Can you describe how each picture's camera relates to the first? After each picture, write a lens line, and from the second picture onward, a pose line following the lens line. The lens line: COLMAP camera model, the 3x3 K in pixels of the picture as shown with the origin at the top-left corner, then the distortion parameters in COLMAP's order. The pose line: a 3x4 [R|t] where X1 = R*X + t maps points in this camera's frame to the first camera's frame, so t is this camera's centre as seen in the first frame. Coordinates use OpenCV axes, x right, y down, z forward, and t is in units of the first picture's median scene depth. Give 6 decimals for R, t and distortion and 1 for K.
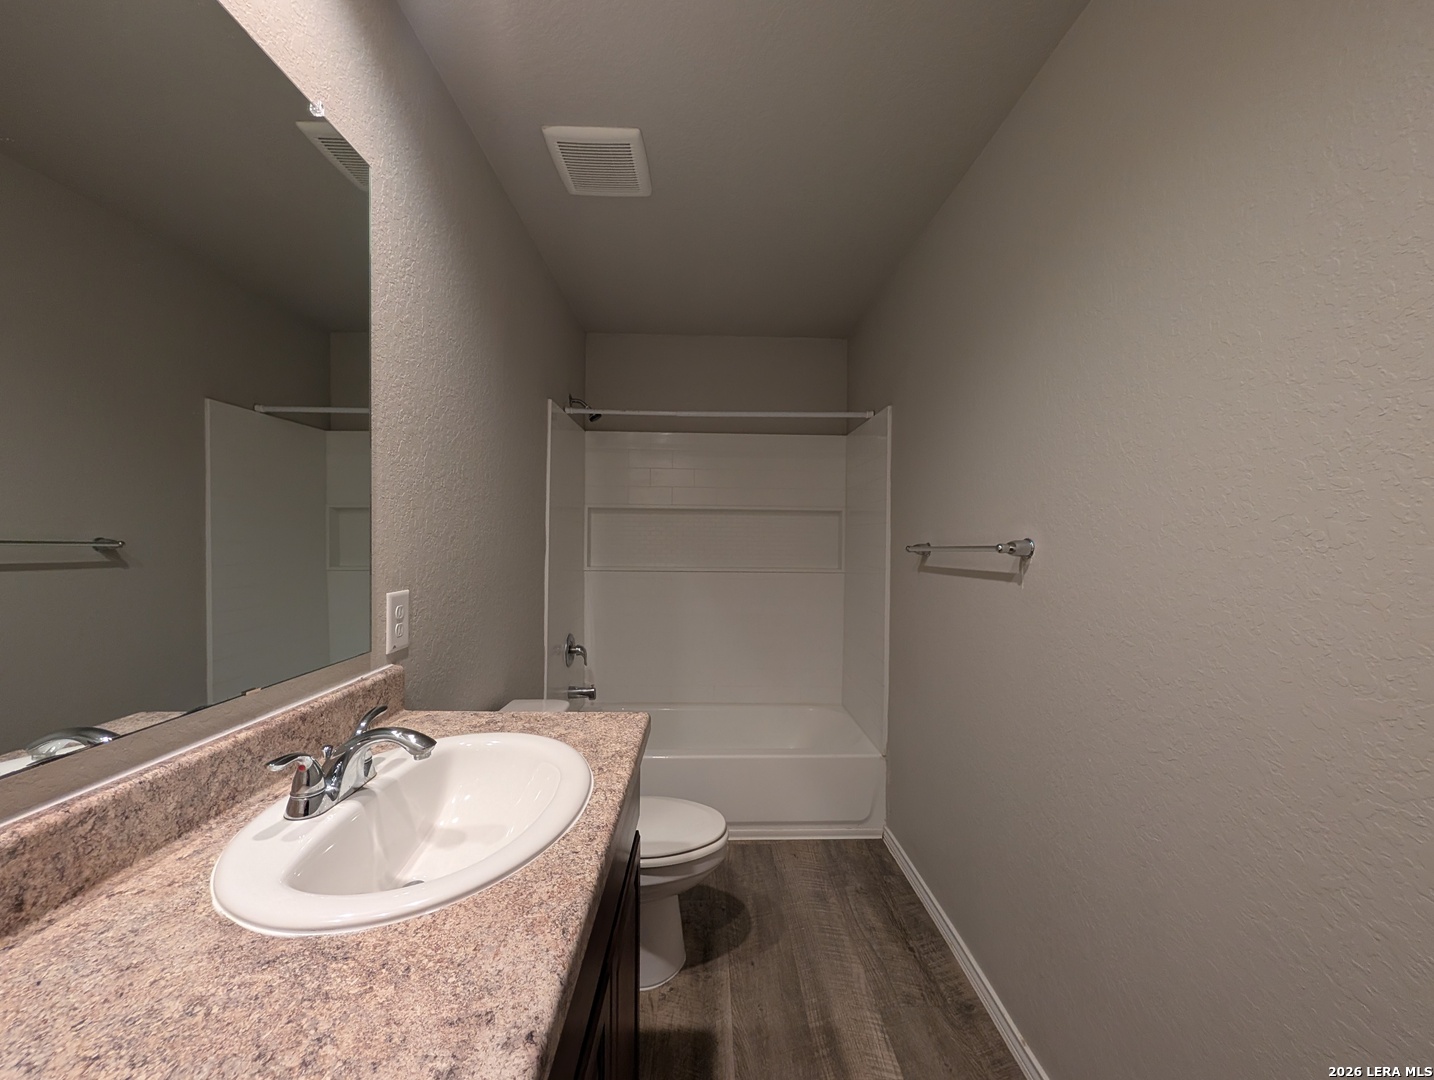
lens RADIAL K [[543.9, 0, 719.5], [0, 543.9, 540.5], [0, 0, 1]] dist [0.000516, 0.000097]
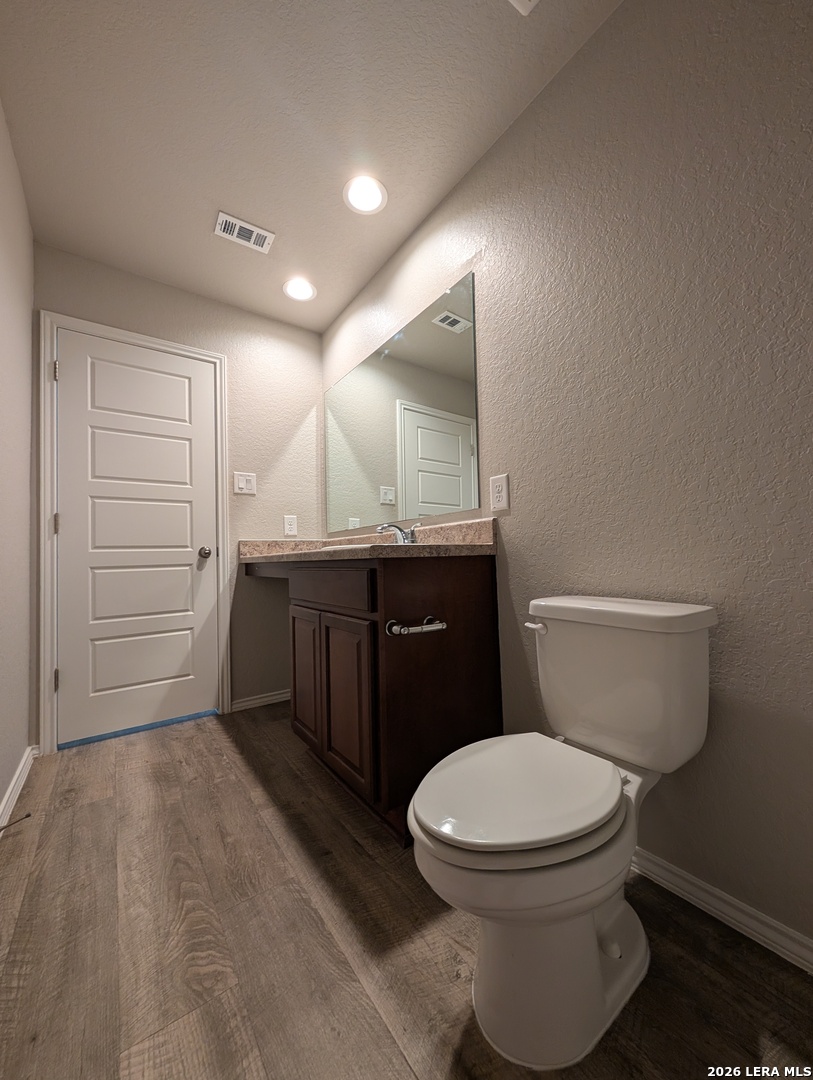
lens RADIAL K [[408.7, 0, 405.4], [0, 408.7, 543.3], [0, 0, 1]] dist [0.000583, -0.000293]
pose [[-0.826596, -0.008244, -0.562735, 0.317467], [0.013803, 0.999295, -0.034915, 0.295725], [0.562626, -0.036628, -0.825900, 1.608637]]
